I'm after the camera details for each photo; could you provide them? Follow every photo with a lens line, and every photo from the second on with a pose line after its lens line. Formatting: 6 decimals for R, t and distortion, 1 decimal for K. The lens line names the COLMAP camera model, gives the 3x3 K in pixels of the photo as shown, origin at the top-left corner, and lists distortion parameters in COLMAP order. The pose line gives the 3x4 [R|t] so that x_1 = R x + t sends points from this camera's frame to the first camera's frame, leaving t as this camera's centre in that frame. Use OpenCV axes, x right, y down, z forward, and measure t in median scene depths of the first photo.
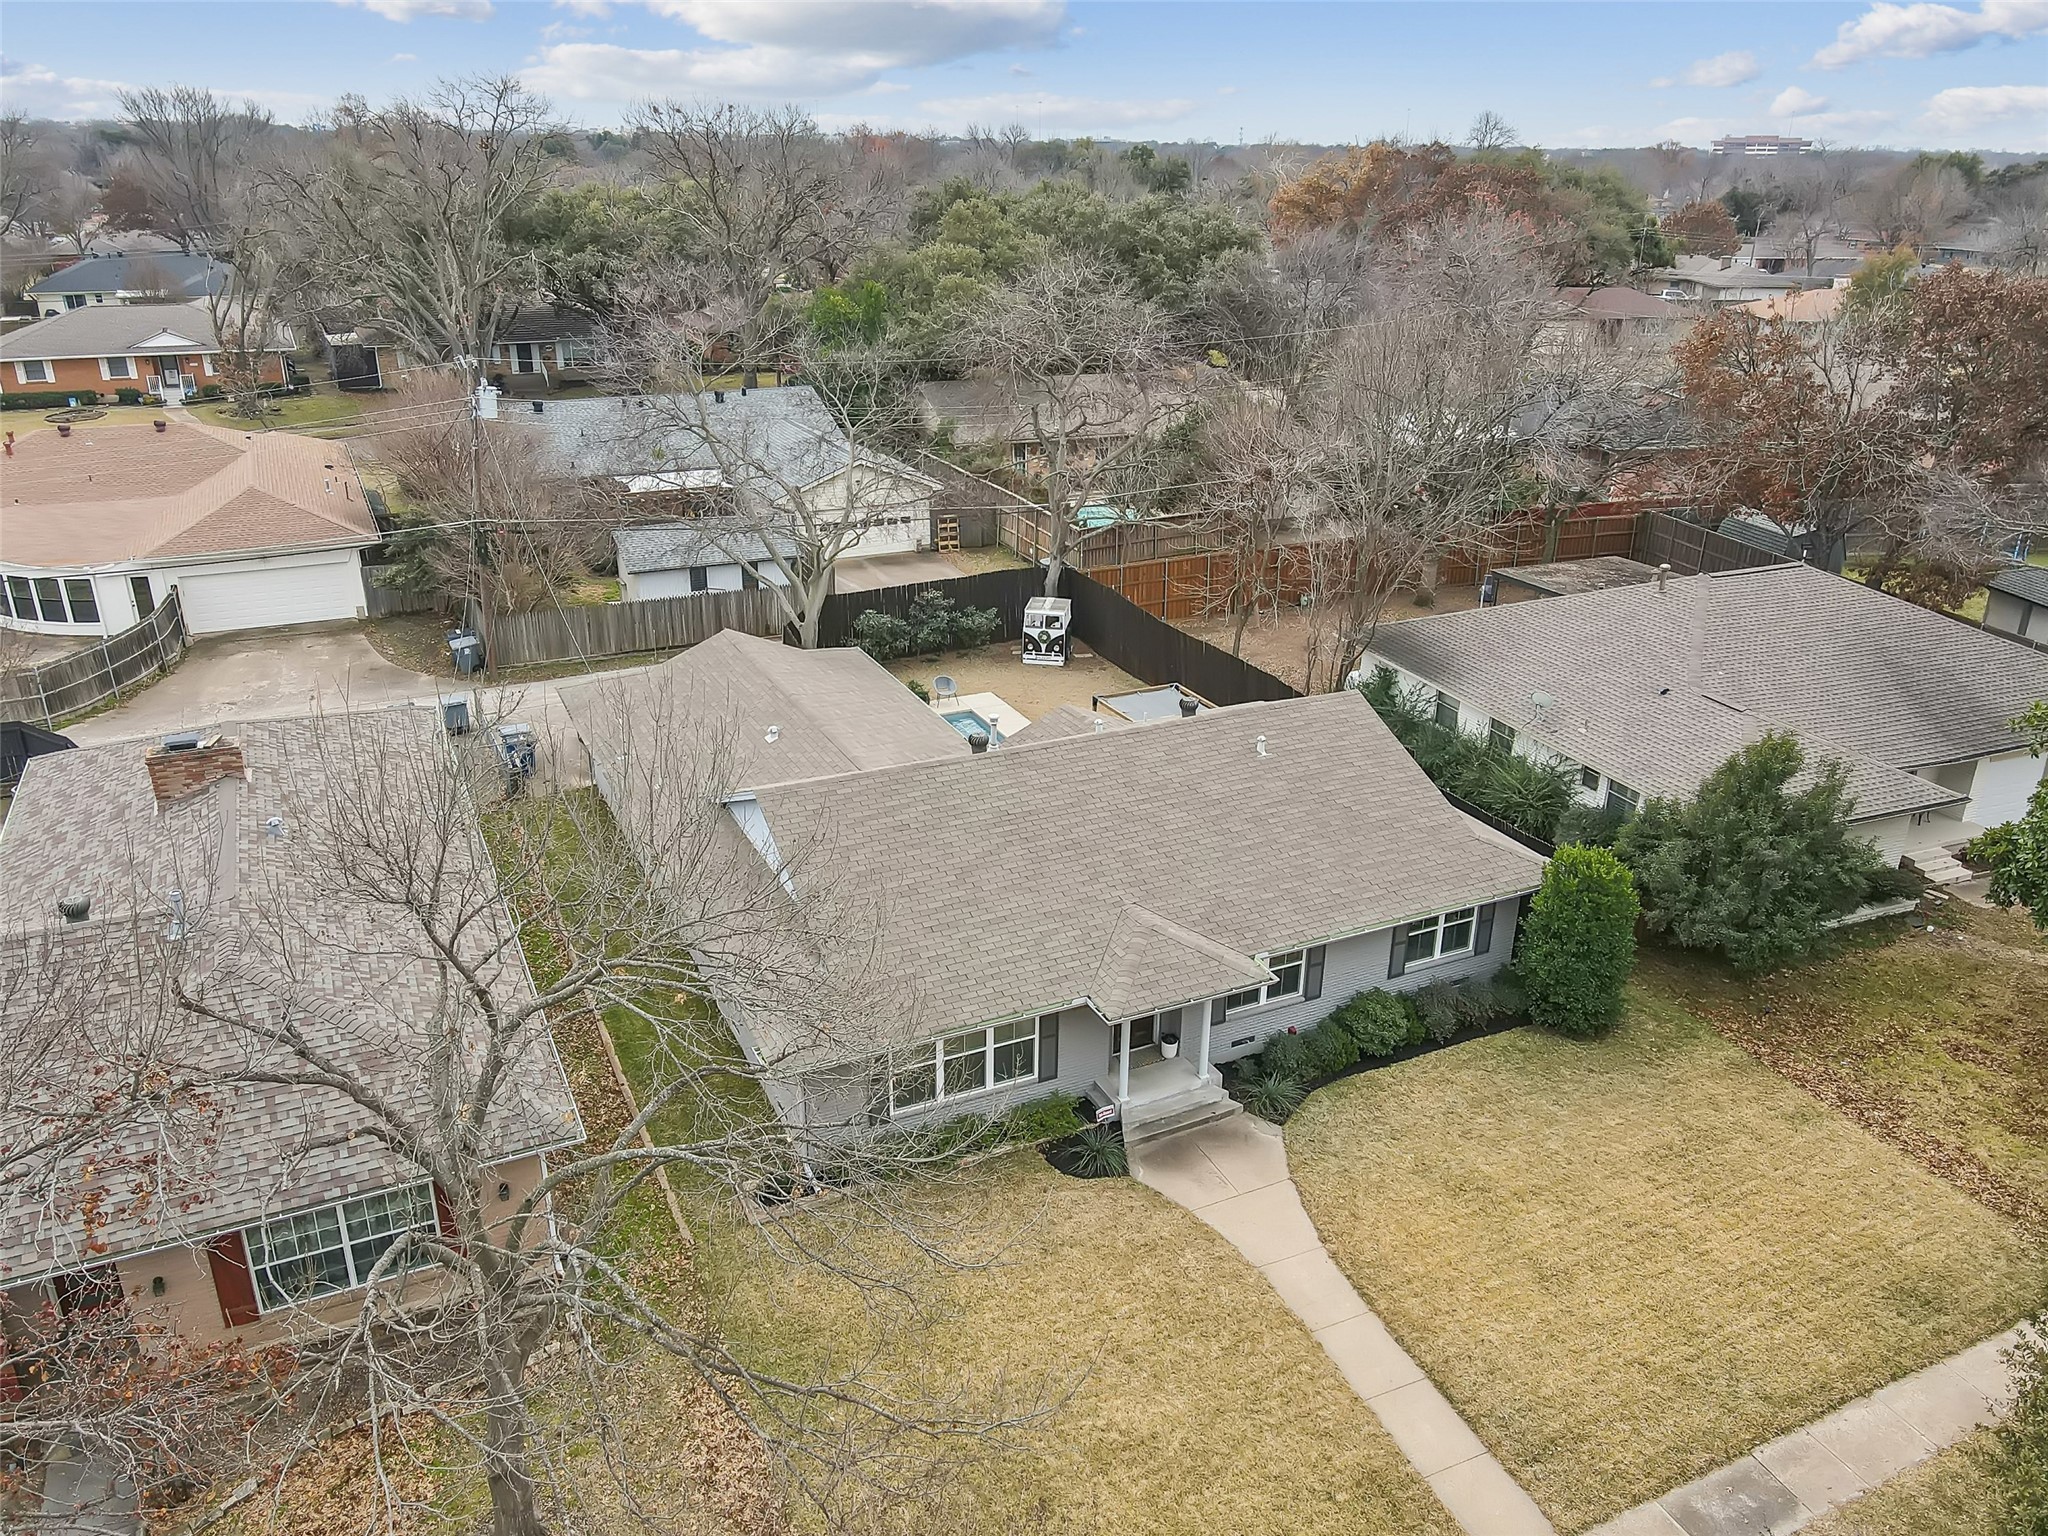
lens RADIAL K [[1523.5, 0, 1024.0], [0, 1523.5, 768.0], [0, 0, 1]] dist [0.001543, 0.030285]
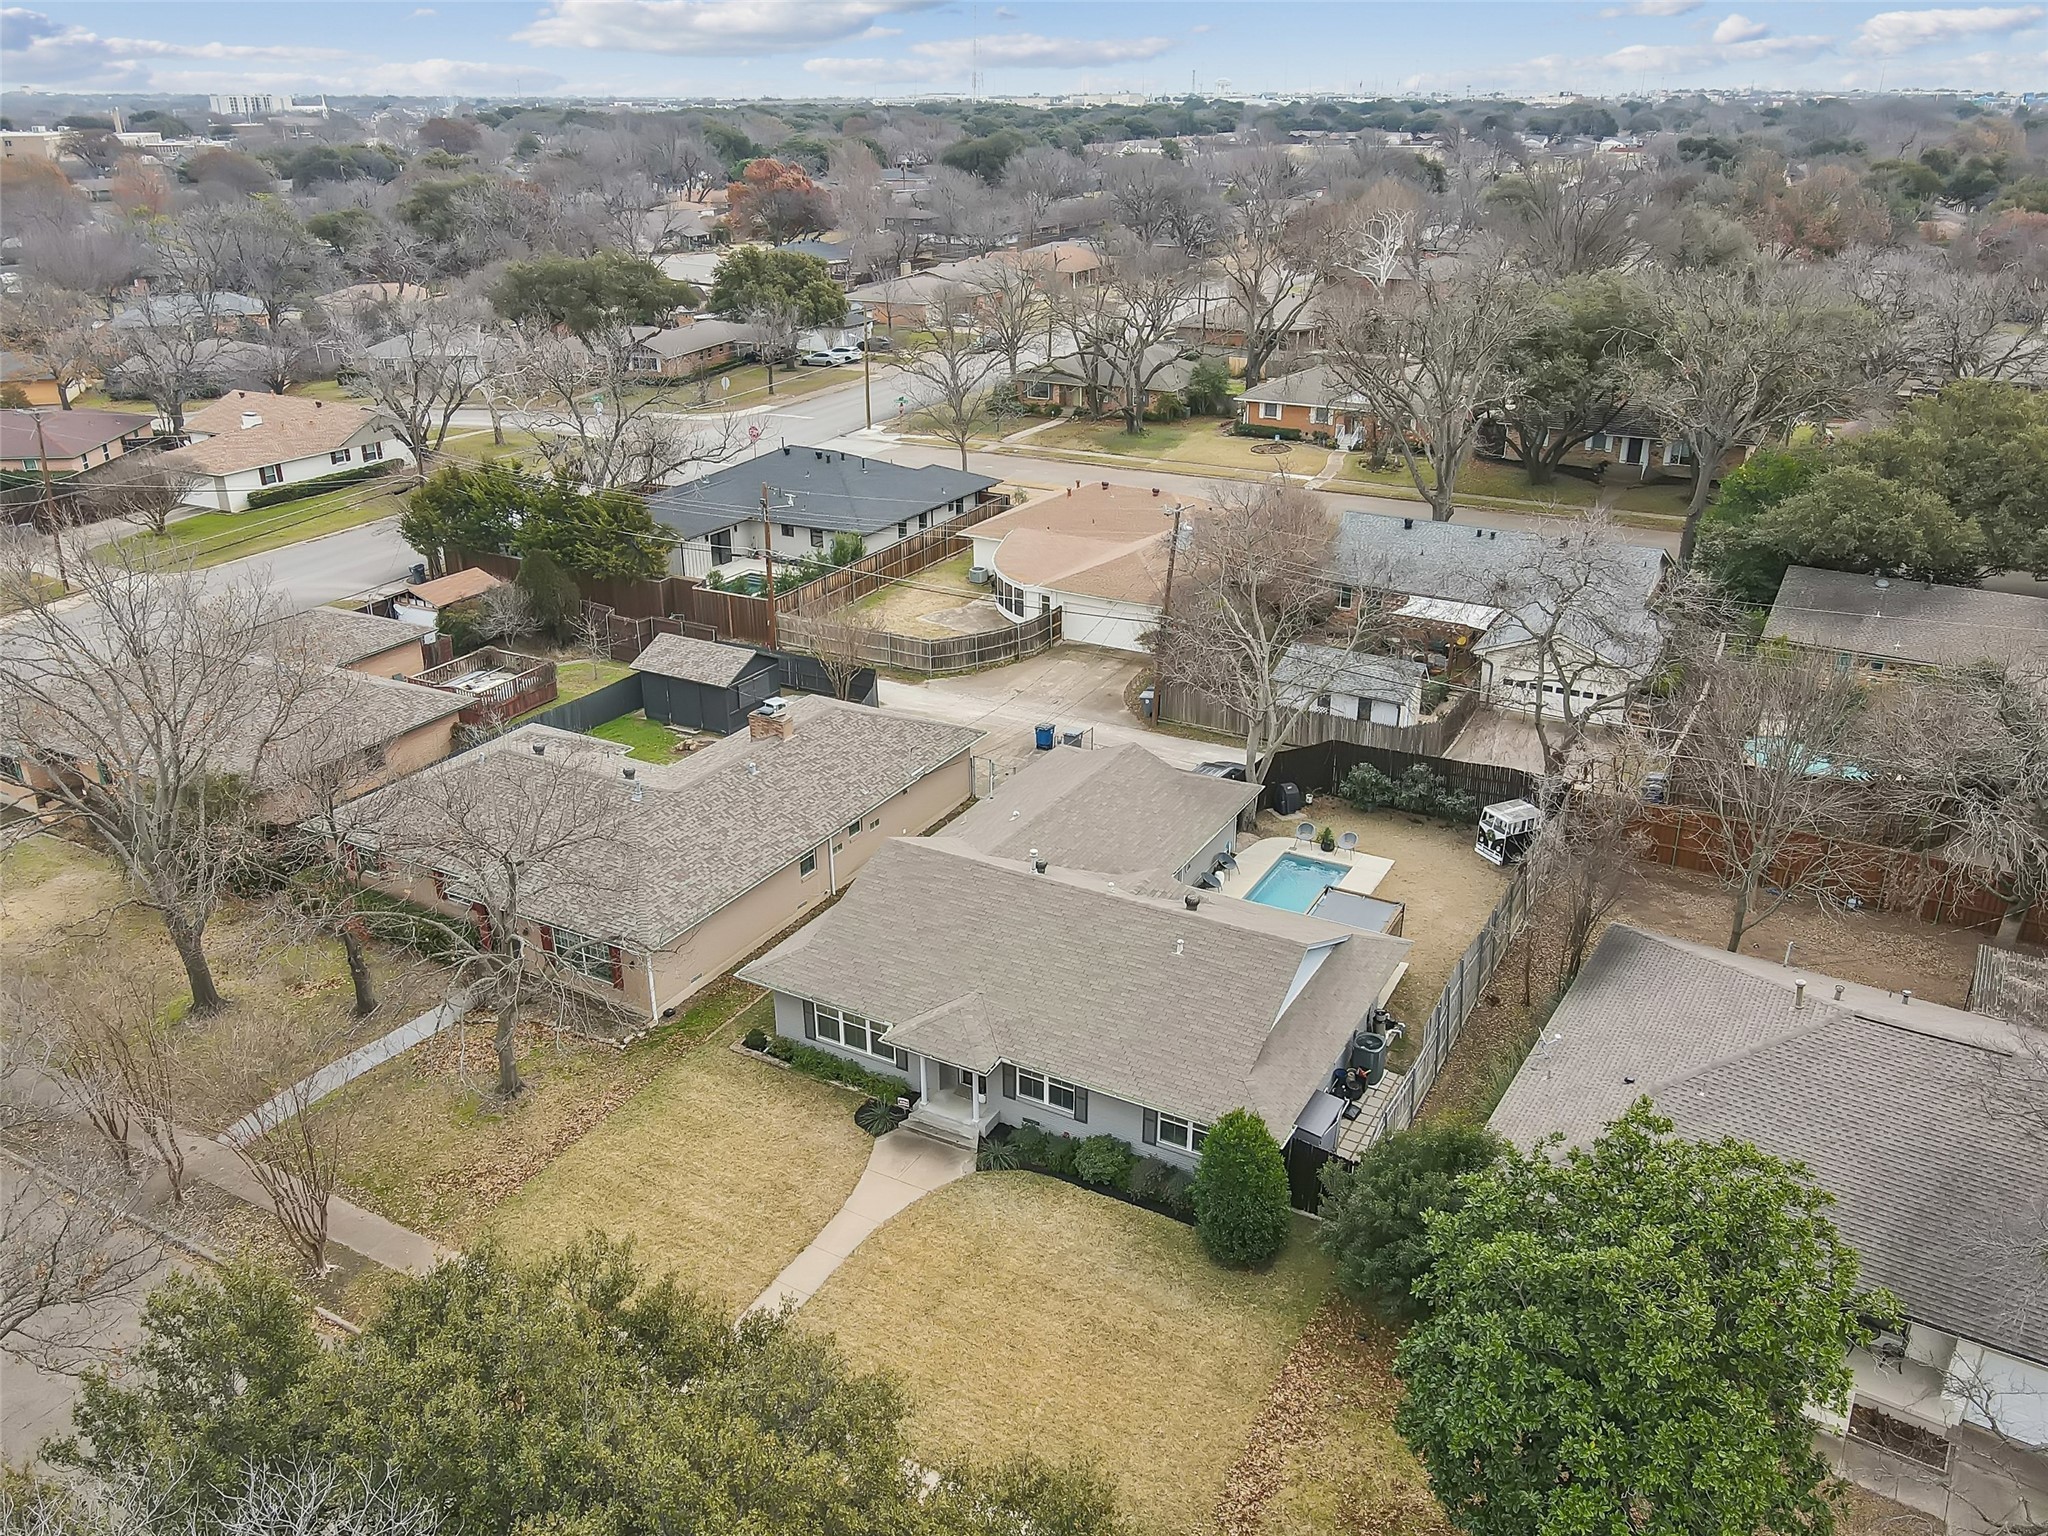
lens RADIAL K [[1553.2, 0, 1024.0], [0, 1553.2, 768.0], [0, 0, 1]] dist [0.000719, 0.002672]
pose [[0.576264, 0.313893, -0.754580, 0.707994], [-0.302563, 0.939636, 0.159810, -0.226315], [0.759194, 0.136215, 0.636451, 0.014454]]
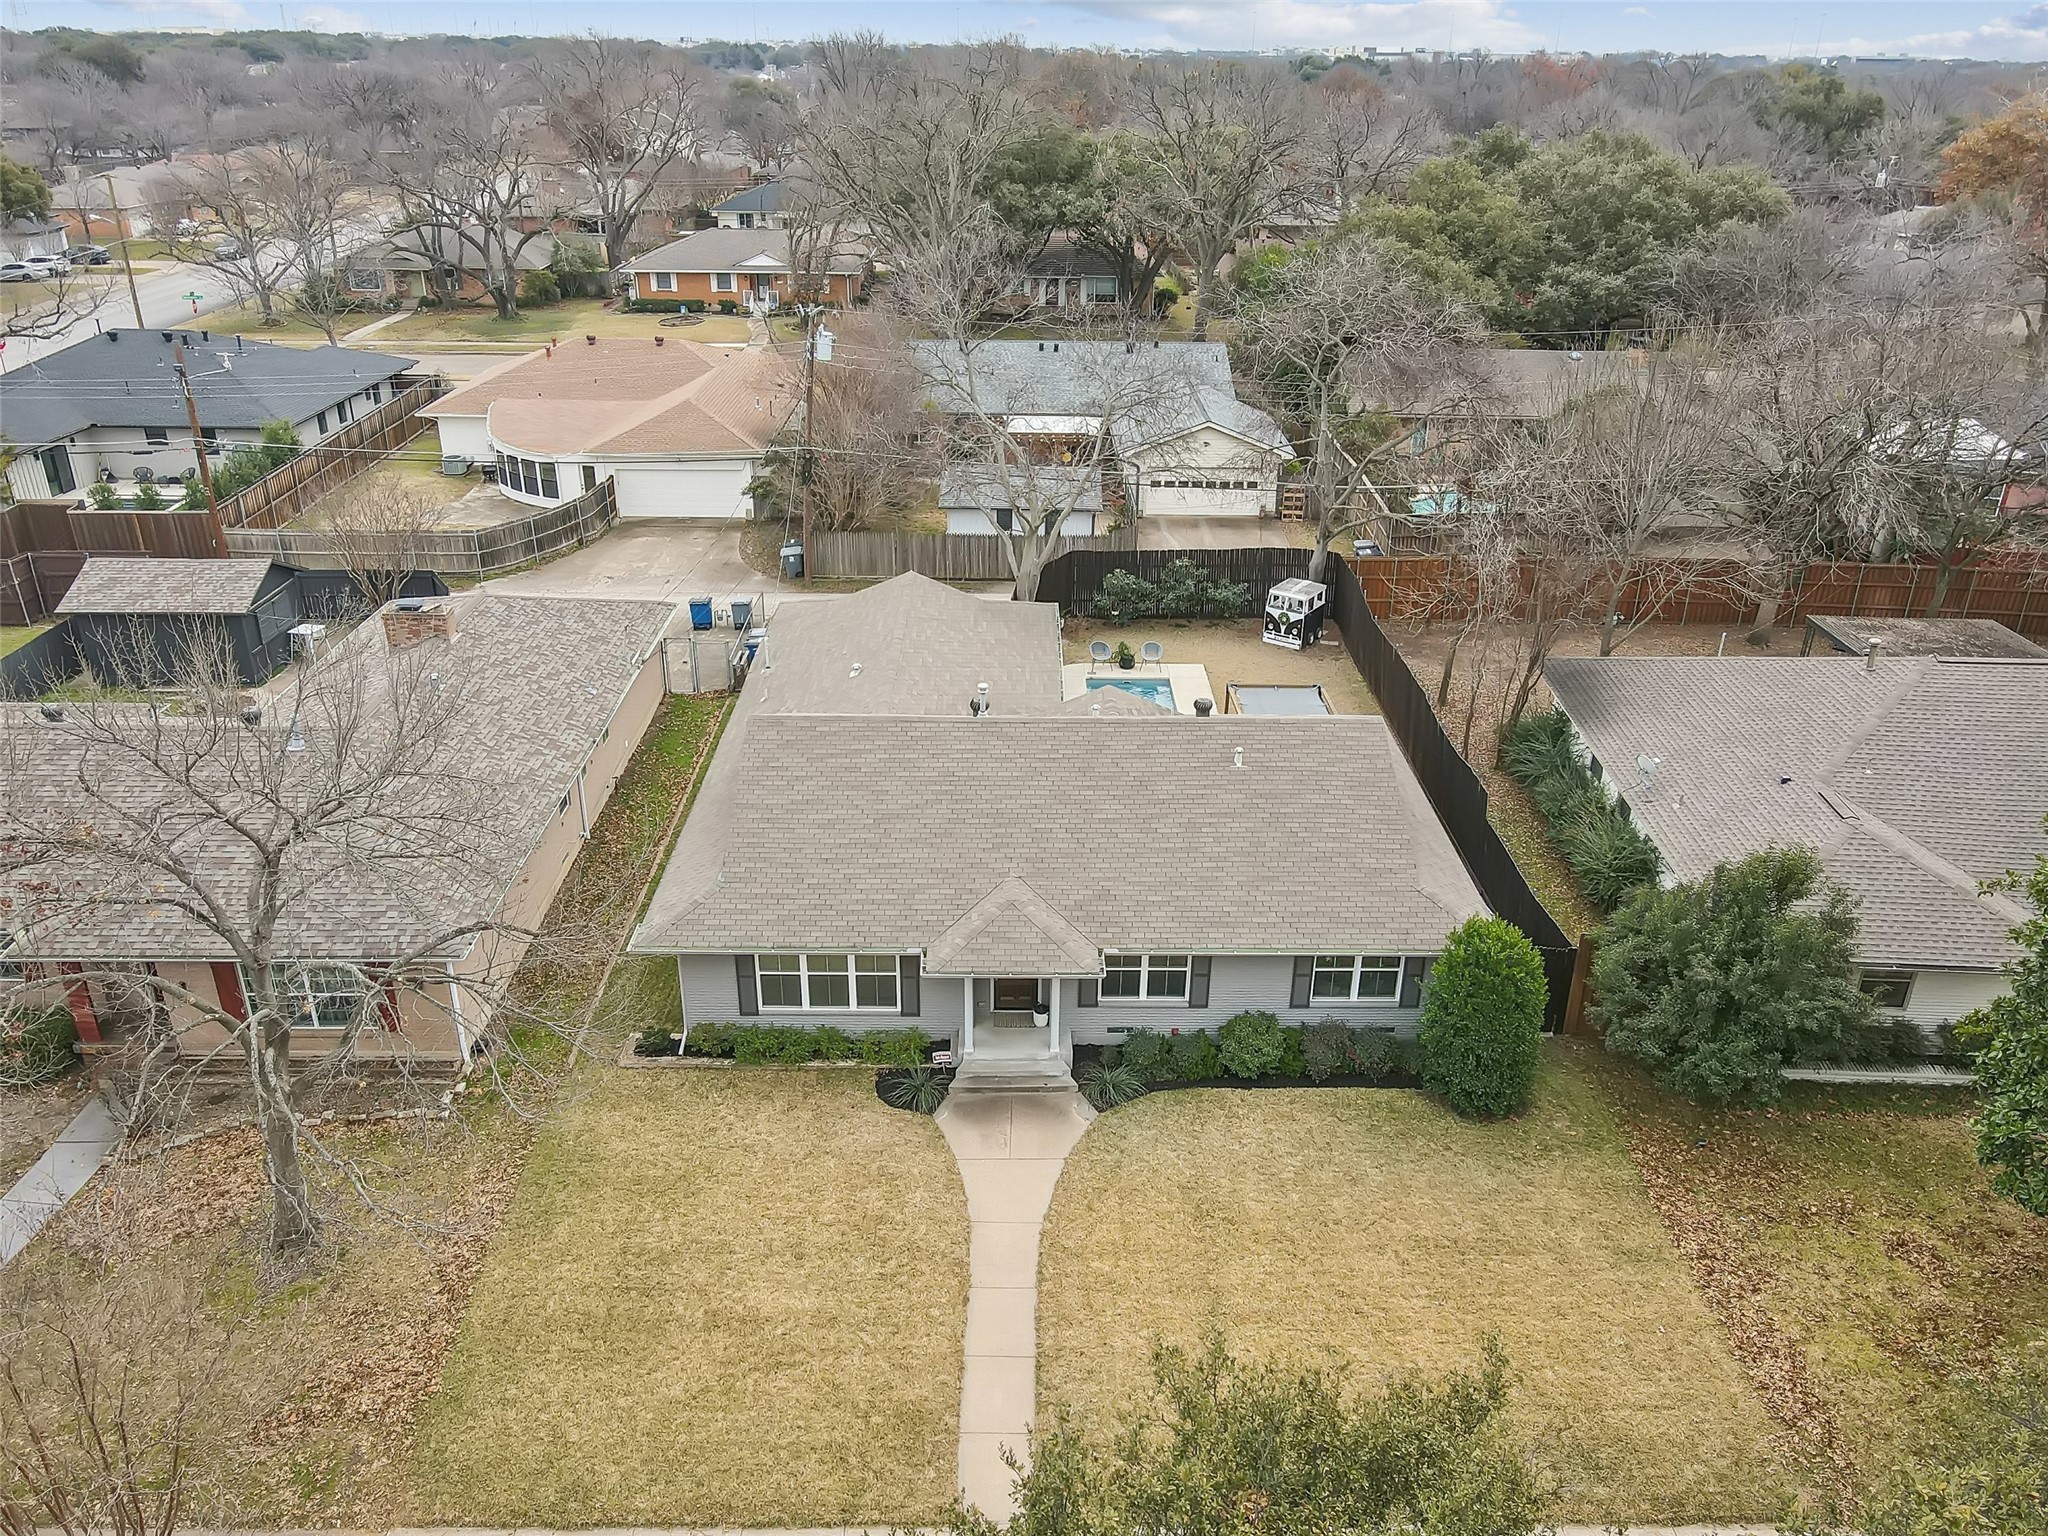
lens RADIAL K [[1518.8, 0, 1024.0], [0, 1518.8, 768.0], [0, 0, 1]] dist [0.005851, 0.012824]
pose [[0.904839, 0.181254, -0.385244, 0.283090], [-0.163452, 0.983401, 0.078776, -0.043127], [0.393128, -0.008311, 0.919446, 0.009413]]
